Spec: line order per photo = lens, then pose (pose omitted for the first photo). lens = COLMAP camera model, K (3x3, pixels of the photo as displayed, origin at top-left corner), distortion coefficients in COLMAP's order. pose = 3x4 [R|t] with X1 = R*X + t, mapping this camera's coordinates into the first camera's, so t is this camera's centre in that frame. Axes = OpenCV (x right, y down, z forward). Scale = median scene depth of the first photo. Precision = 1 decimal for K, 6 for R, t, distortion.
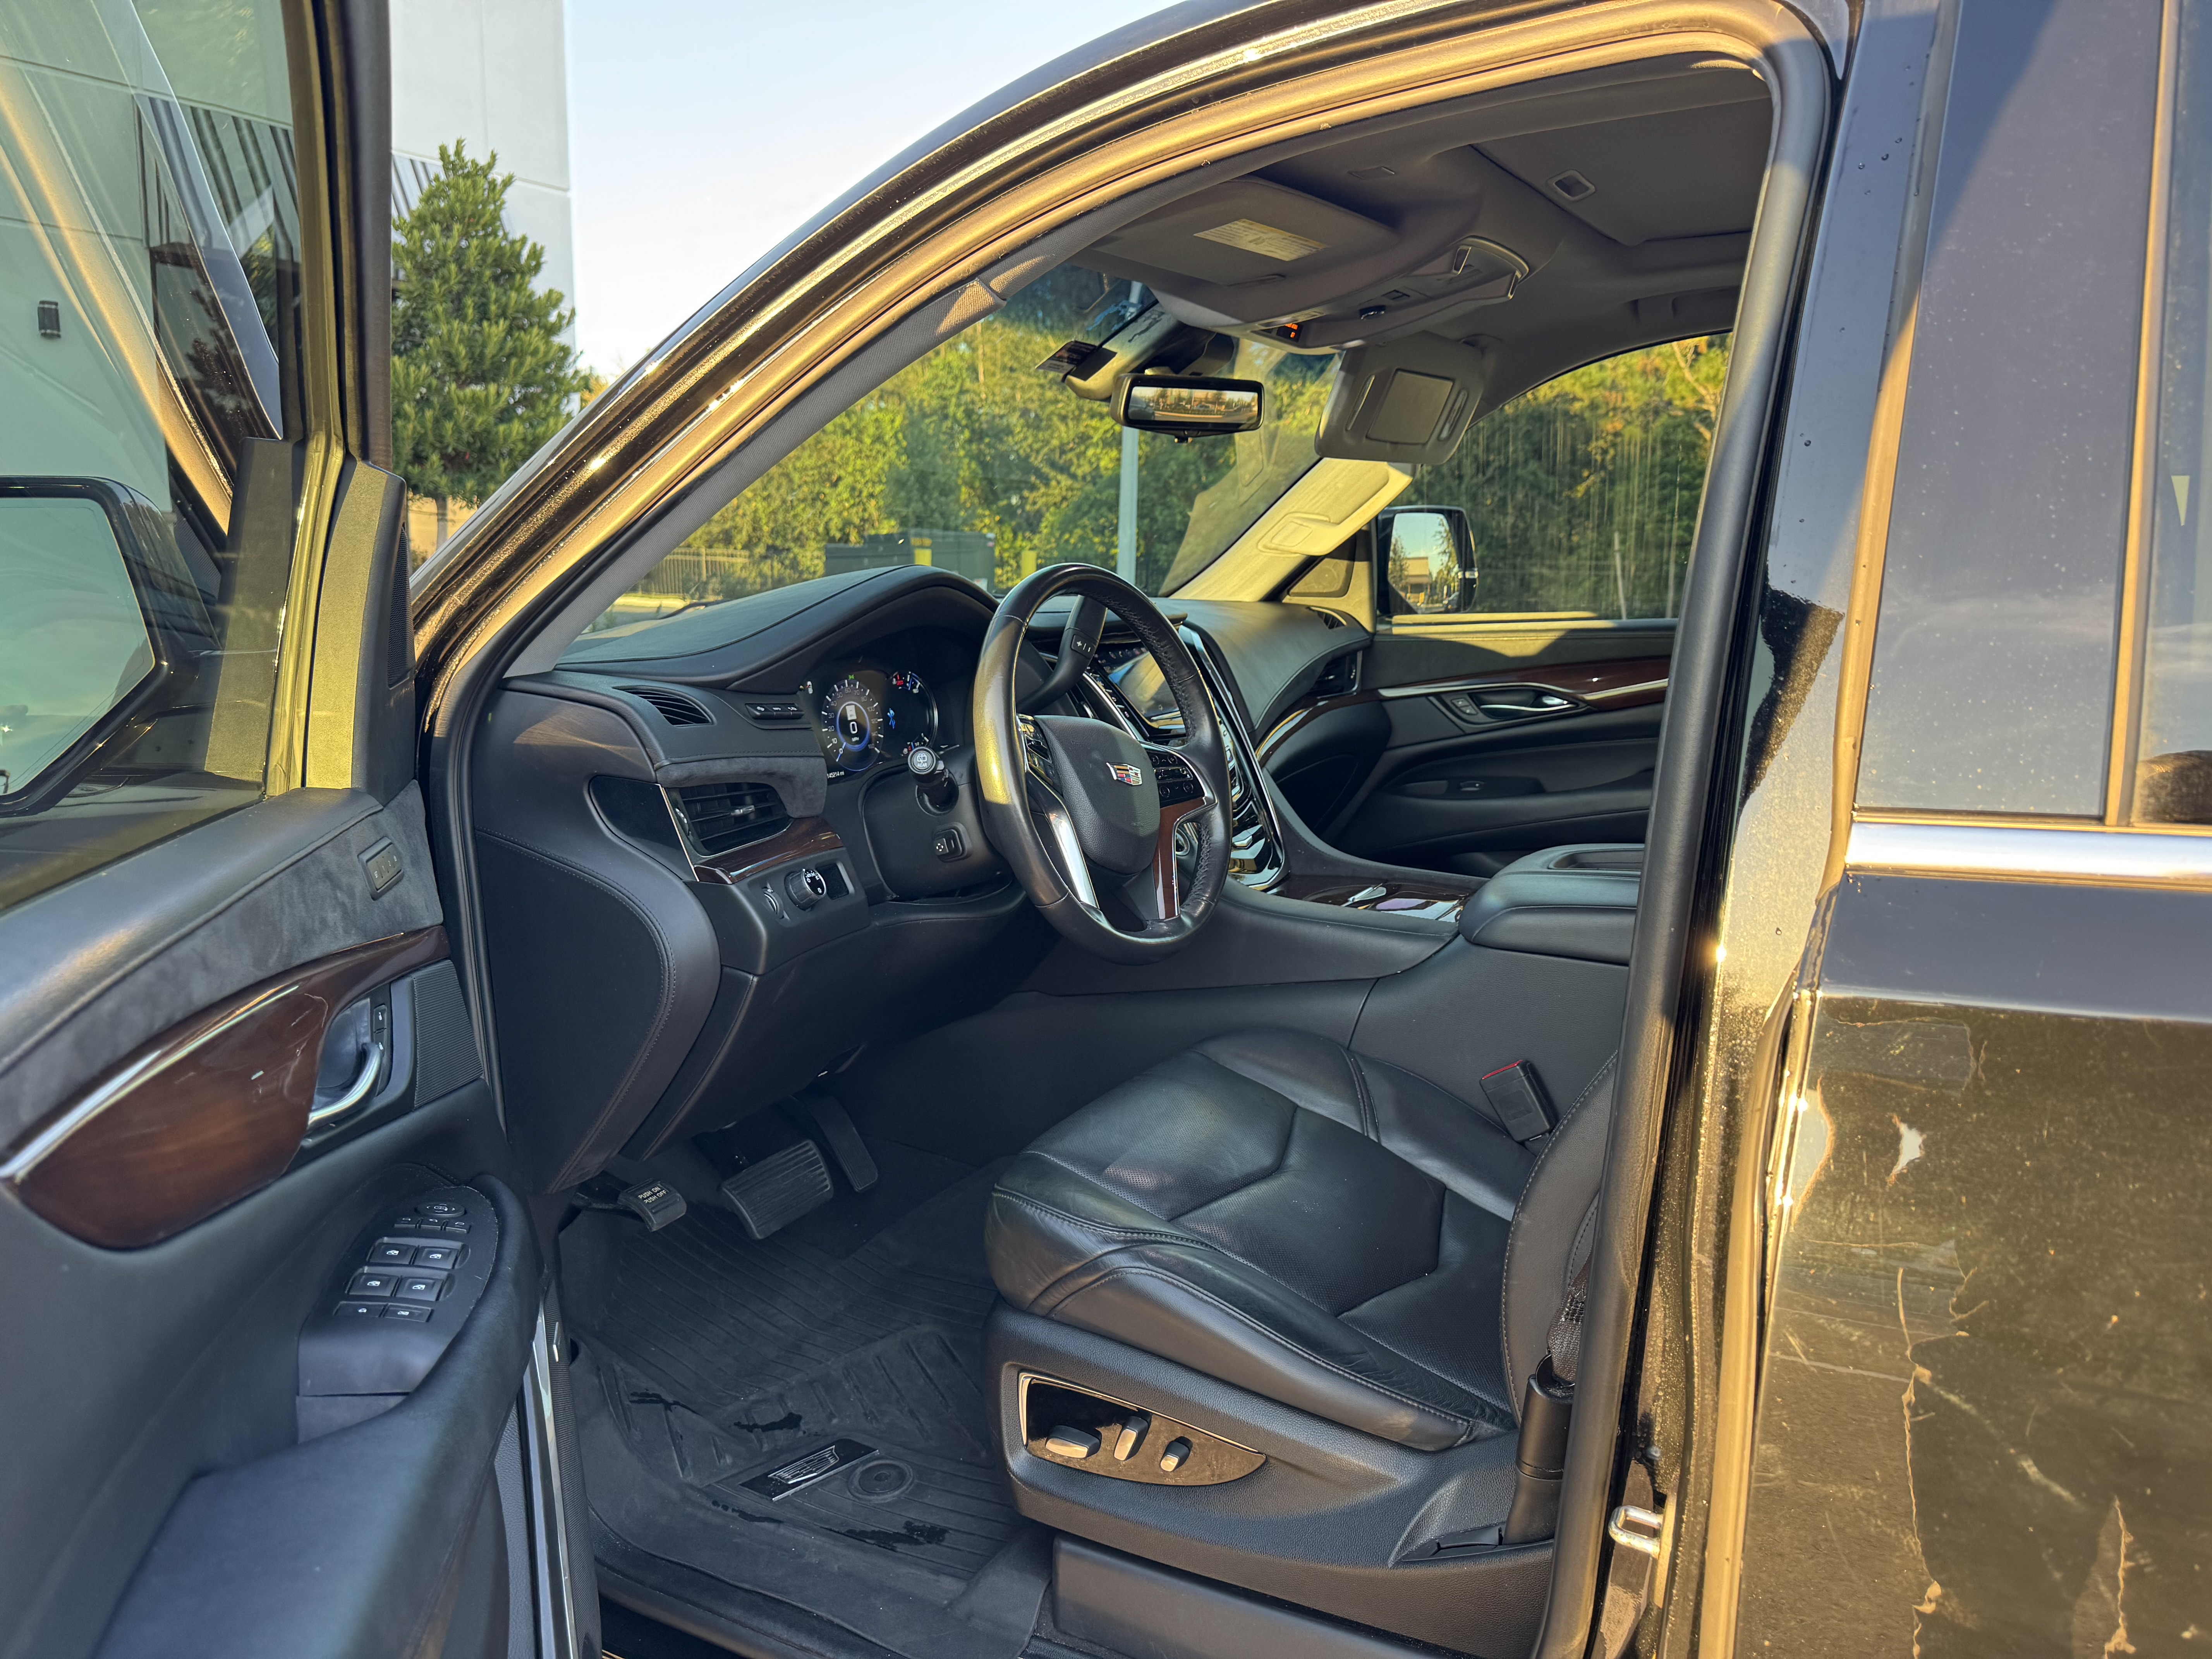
lens RADIAL K [[1558.1, 0, 1095.9], [0, 1558.1, 848.9], [0, 0, 1]] dist [0.072117, -0.020328]
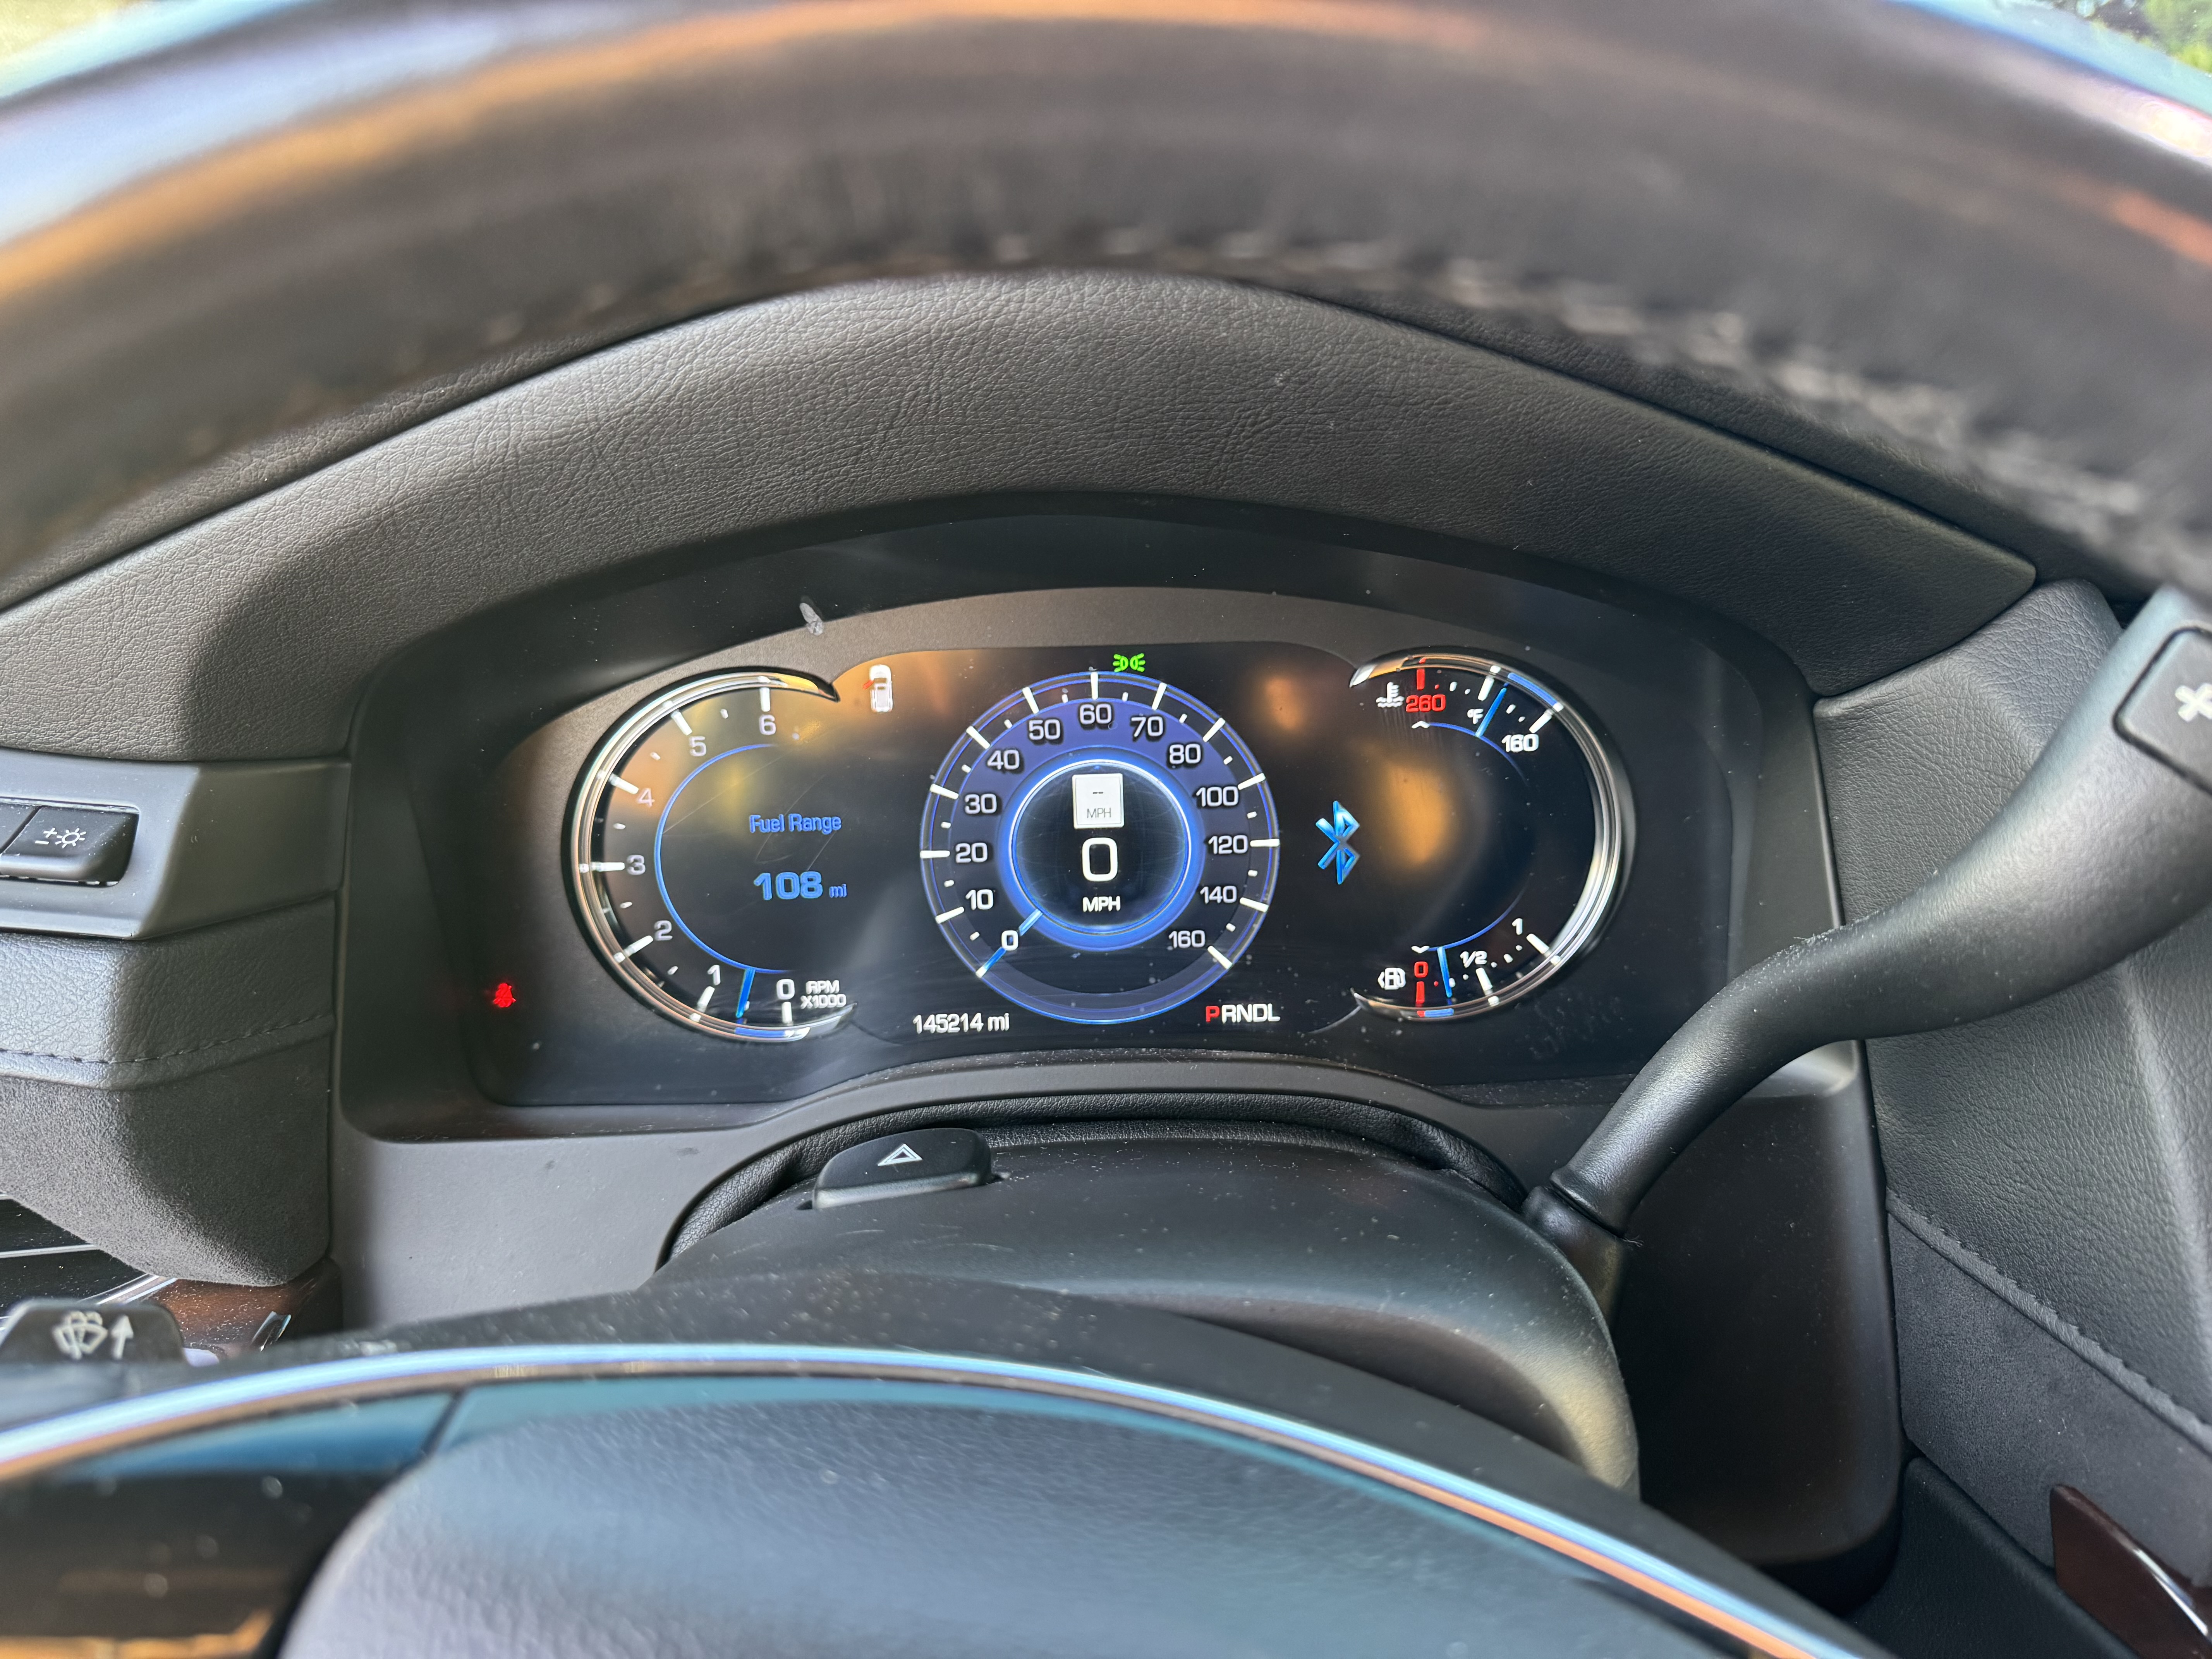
lens RADIAL K [[1558.1, 0, 1088.6], [0, 1558.1, 814.7], [0, 0, 1]] dist [0.072117, -0.020328]
pose [[0.534000, 0.245268, -0.809128, 0.046703], [-0.153589, 0.969217, 0.192431, -0.128661], [0.831417, 0.021515, 0.555232, 0.822327]]
